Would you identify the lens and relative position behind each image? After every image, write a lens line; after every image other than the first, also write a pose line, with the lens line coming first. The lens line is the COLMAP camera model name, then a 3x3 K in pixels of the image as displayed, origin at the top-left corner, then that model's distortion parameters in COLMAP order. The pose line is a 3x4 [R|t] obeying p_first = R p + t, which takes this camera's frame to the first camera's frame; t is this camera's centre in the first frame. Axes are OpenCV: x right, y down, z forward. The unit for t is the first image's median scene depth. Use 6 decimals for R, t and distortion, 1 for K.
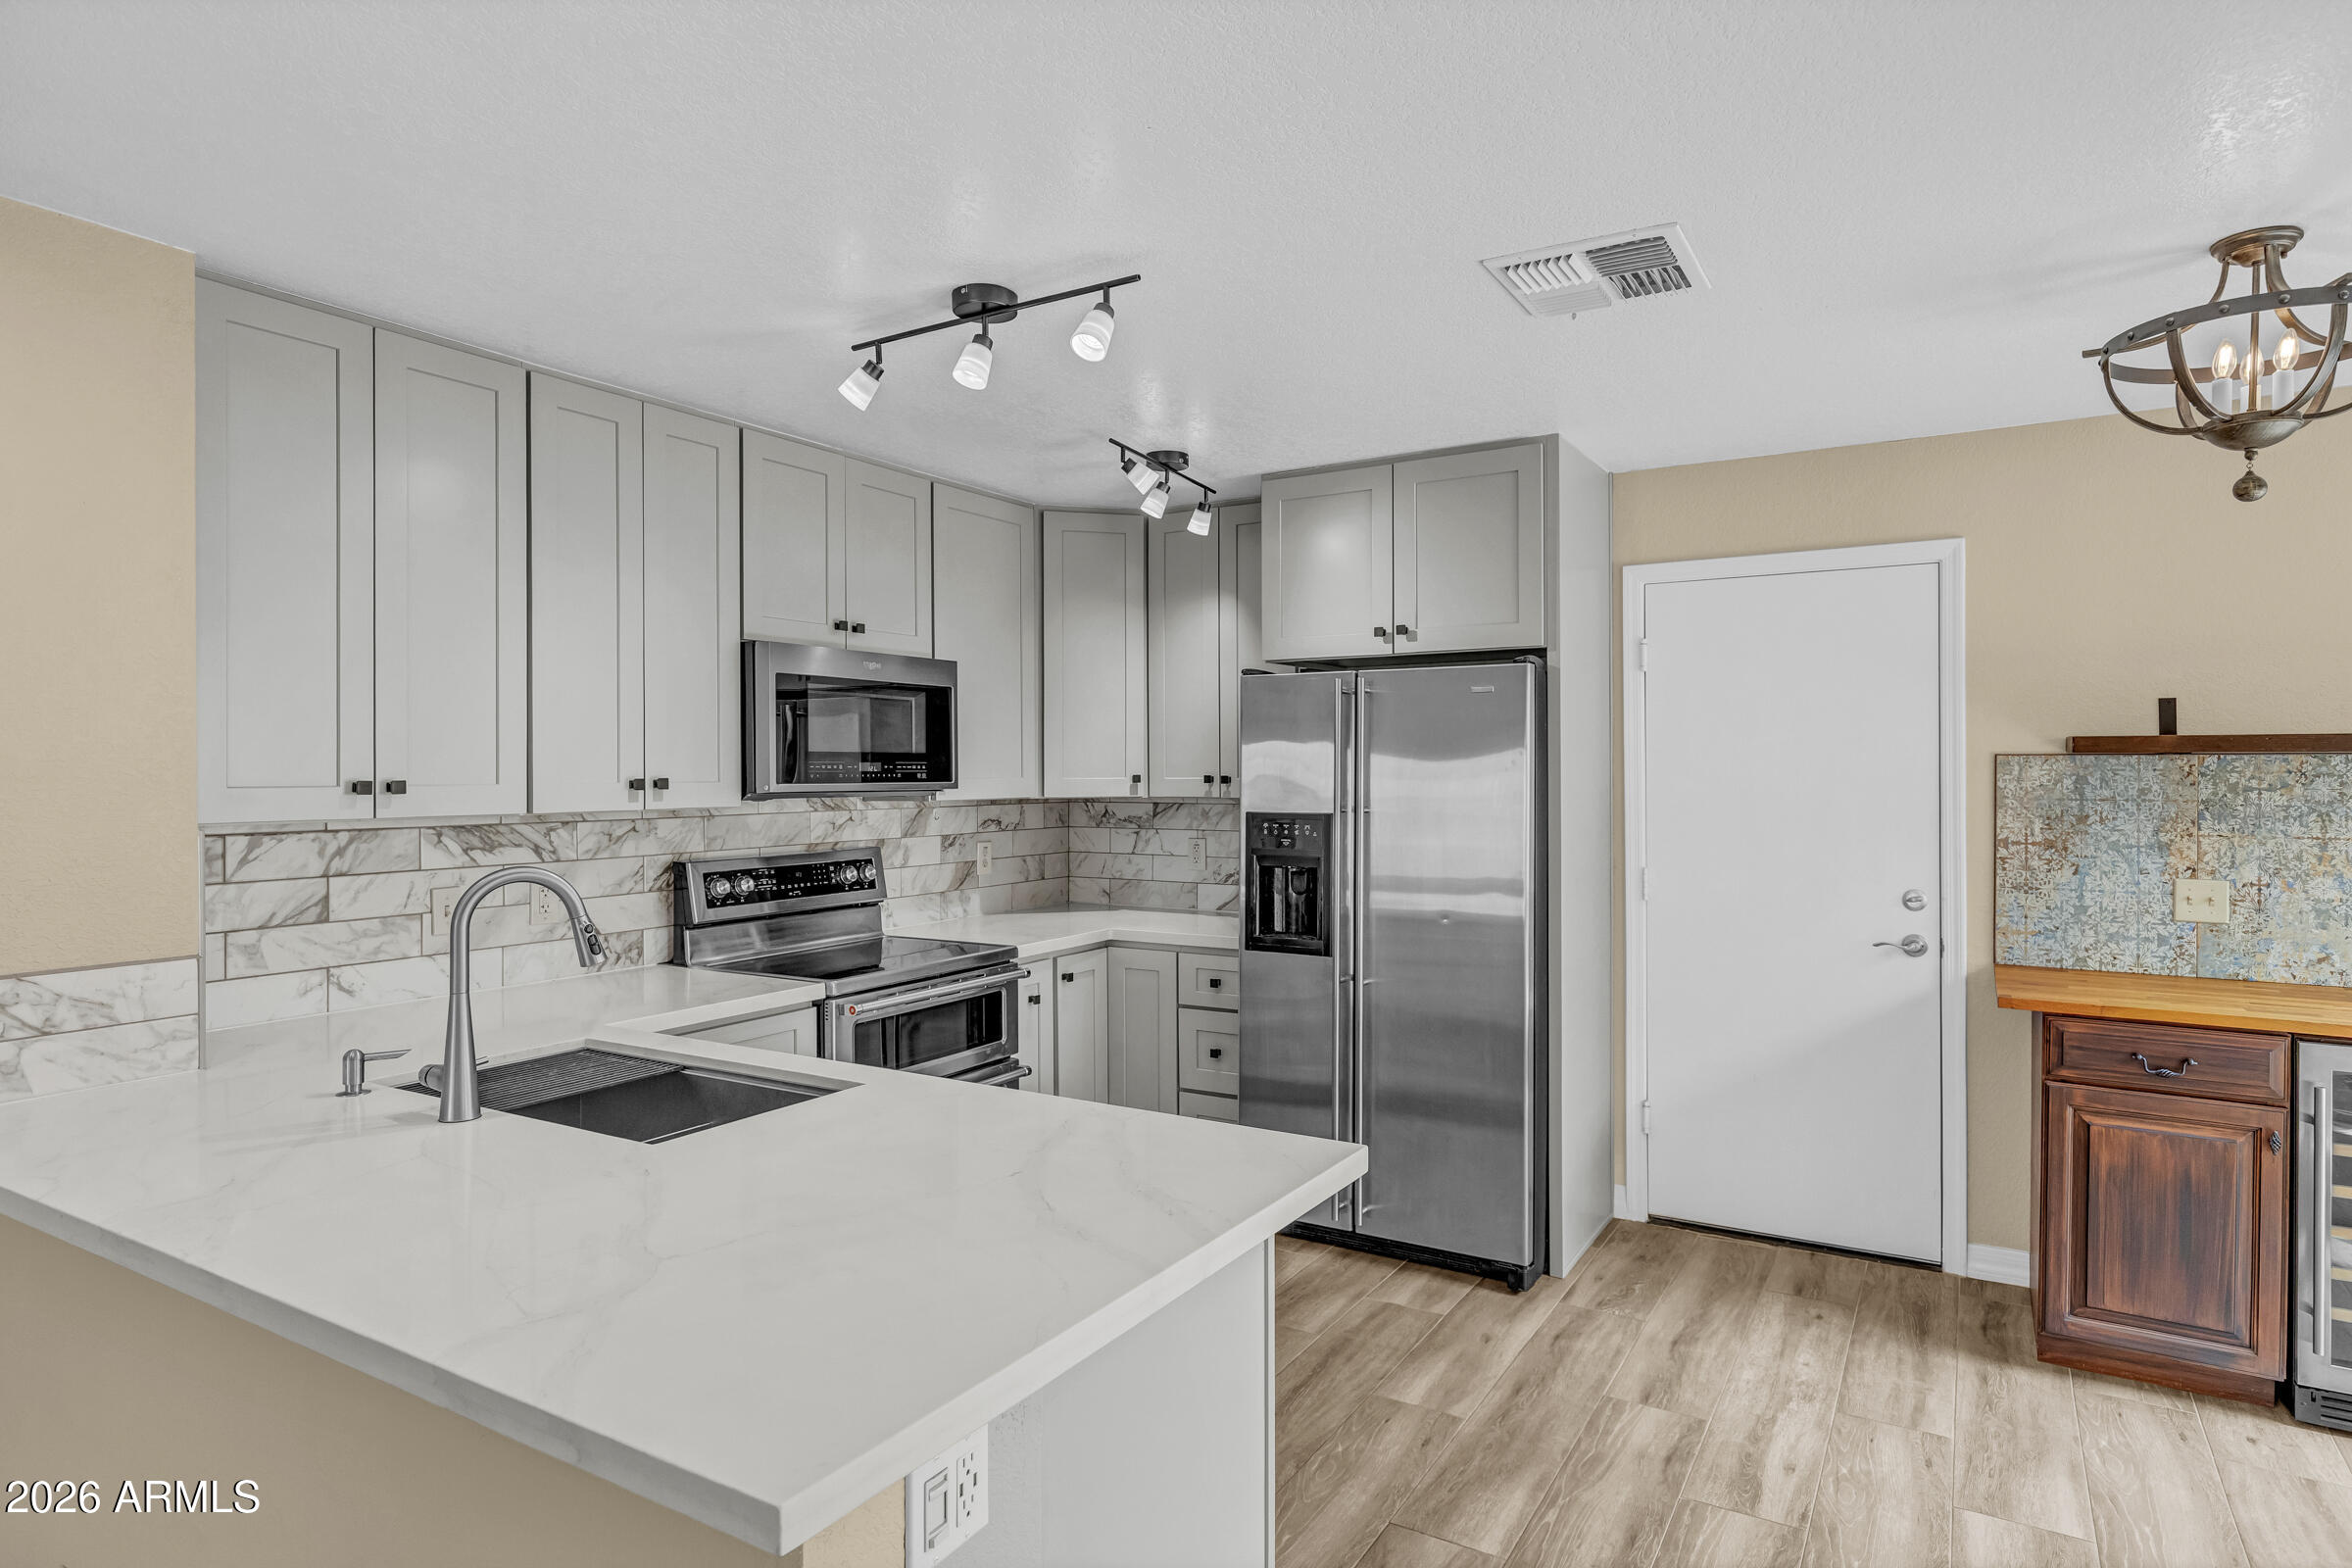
lens RADIAL K [[1287.6, 0, 1178.1], [0, 1287.6, 765.8], [0, 0, 1]] dist [0.001375, -0.000413]
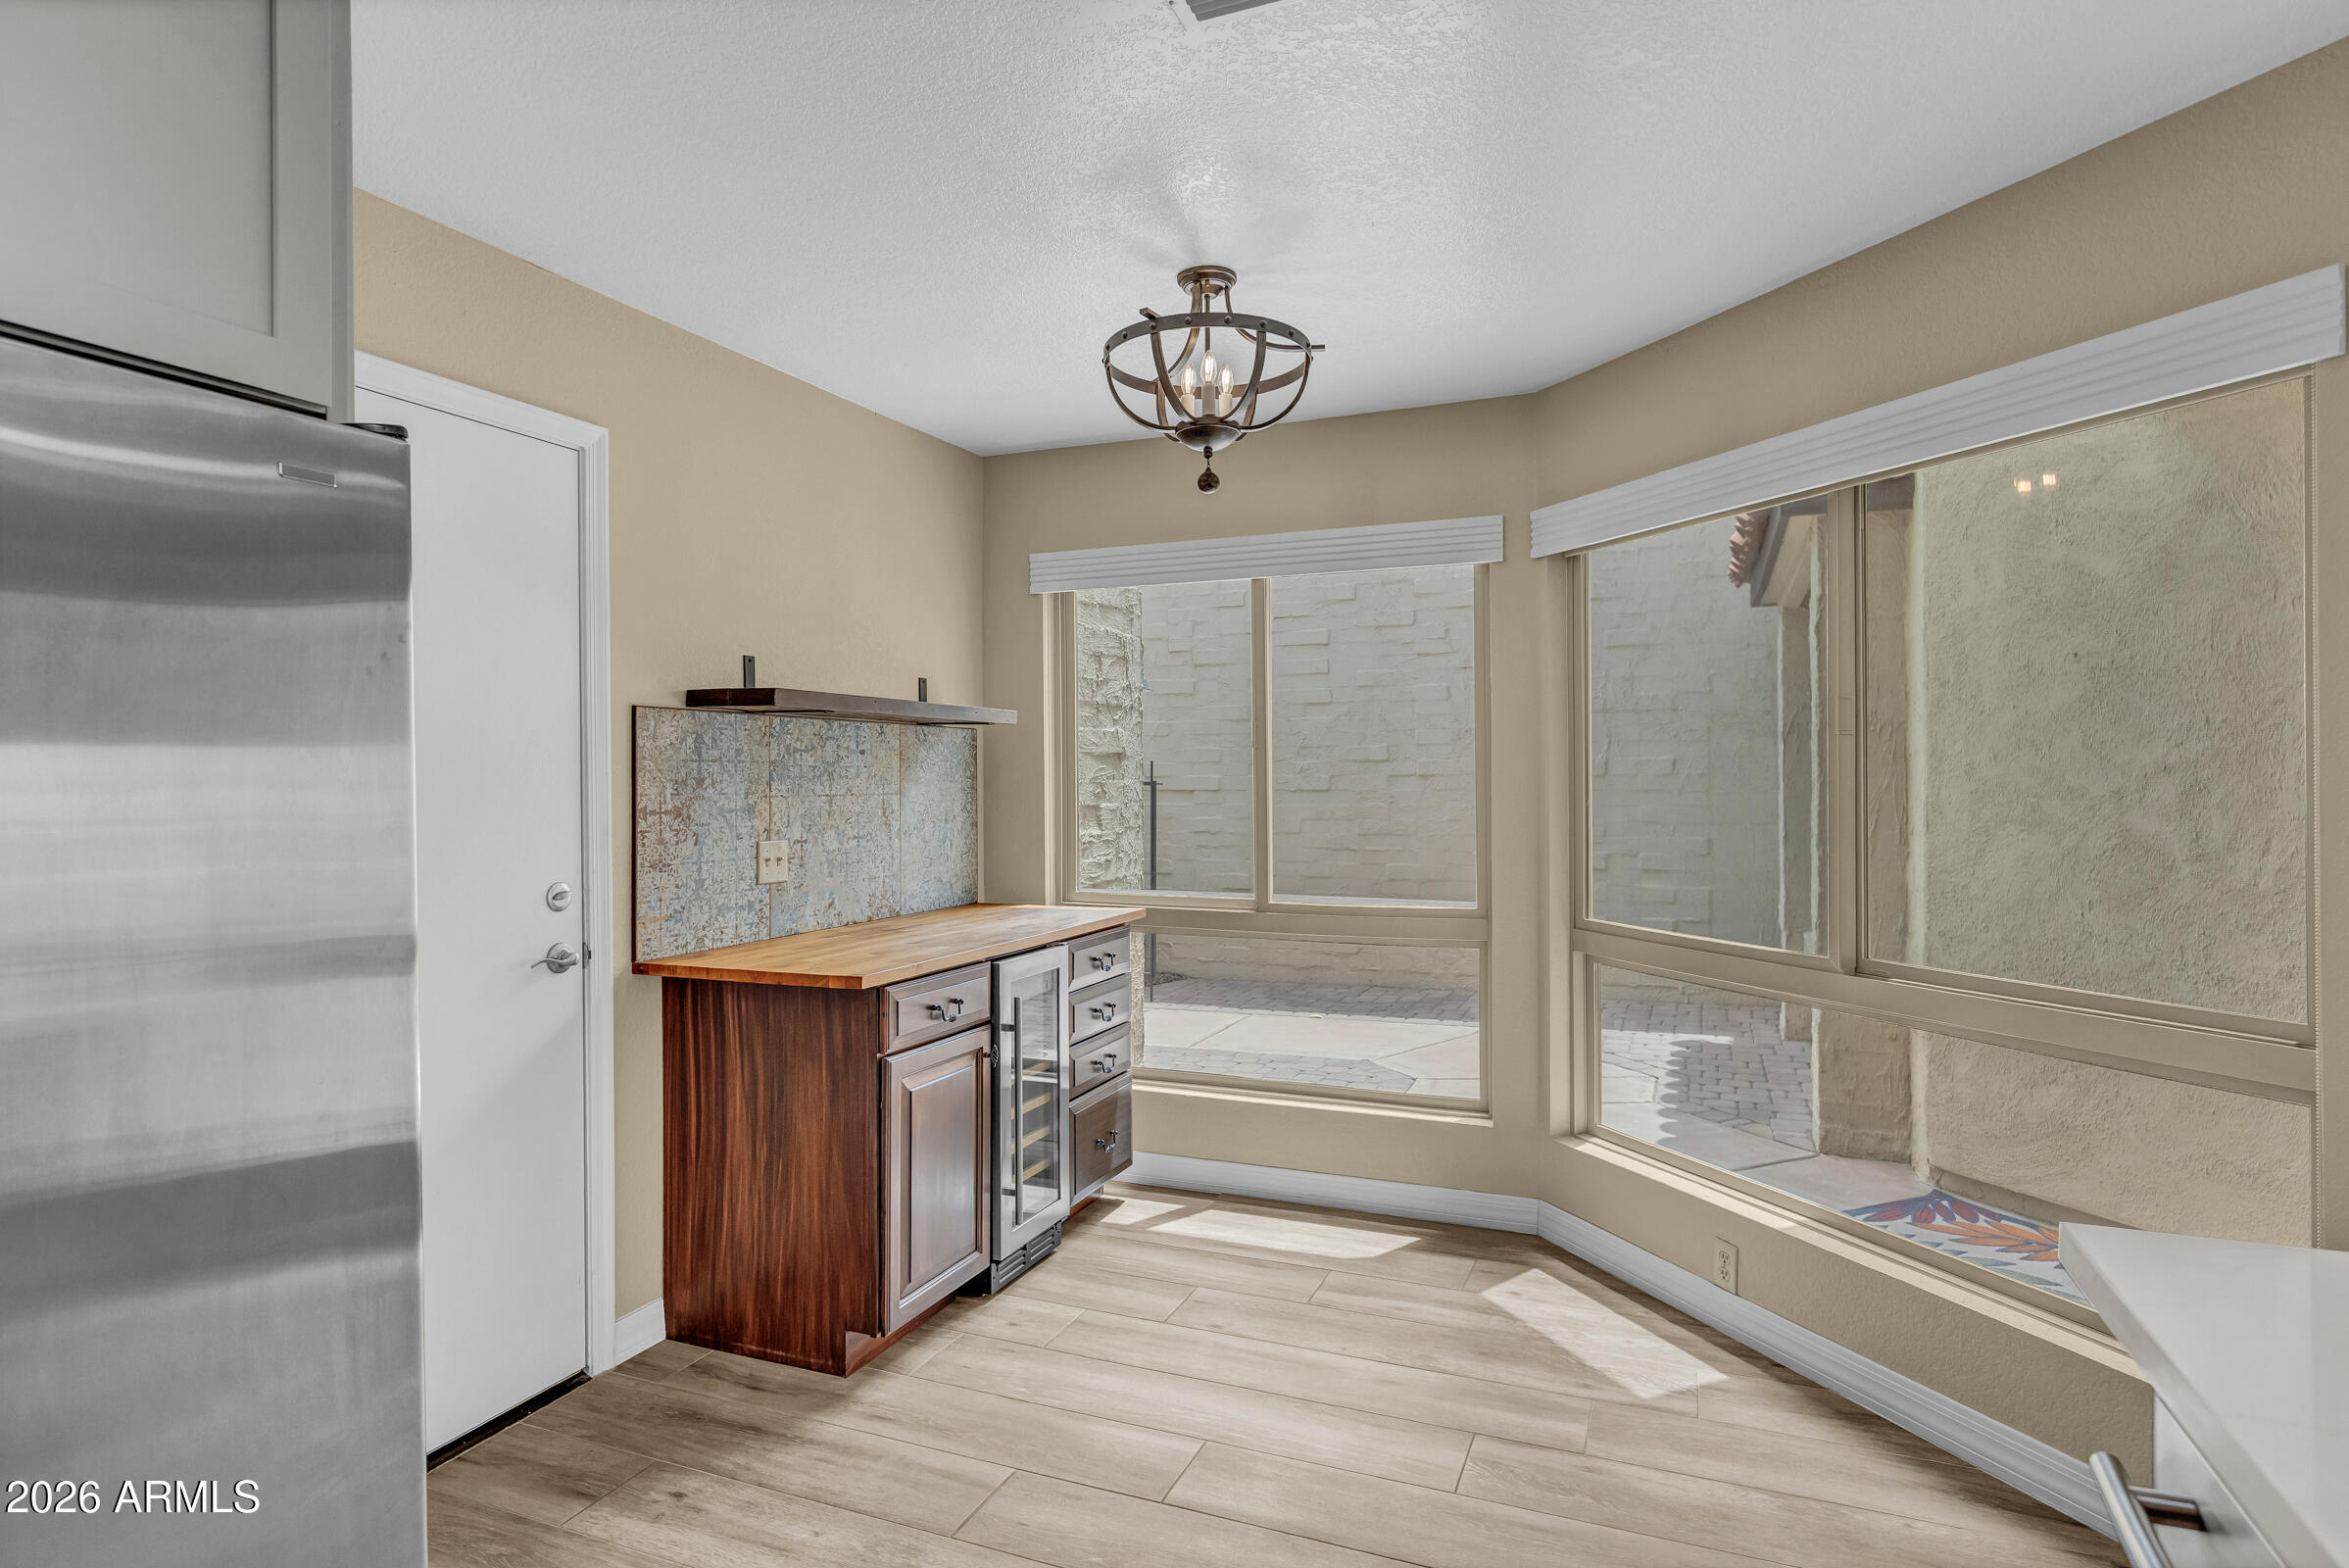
lens RADIAL K [[1239.3, 0, 1181.5], [0, 1239.3, 775.0], [0, 0, 1]] dist [0.004919, 0.000279]
pose [[-0.153121, 0.004292, 0.988198, -0.193741], [0.003505, 0.999987, -0.003800, 0.039194], [-0.988201, 0.002882, -0.153134, 0.773716]]
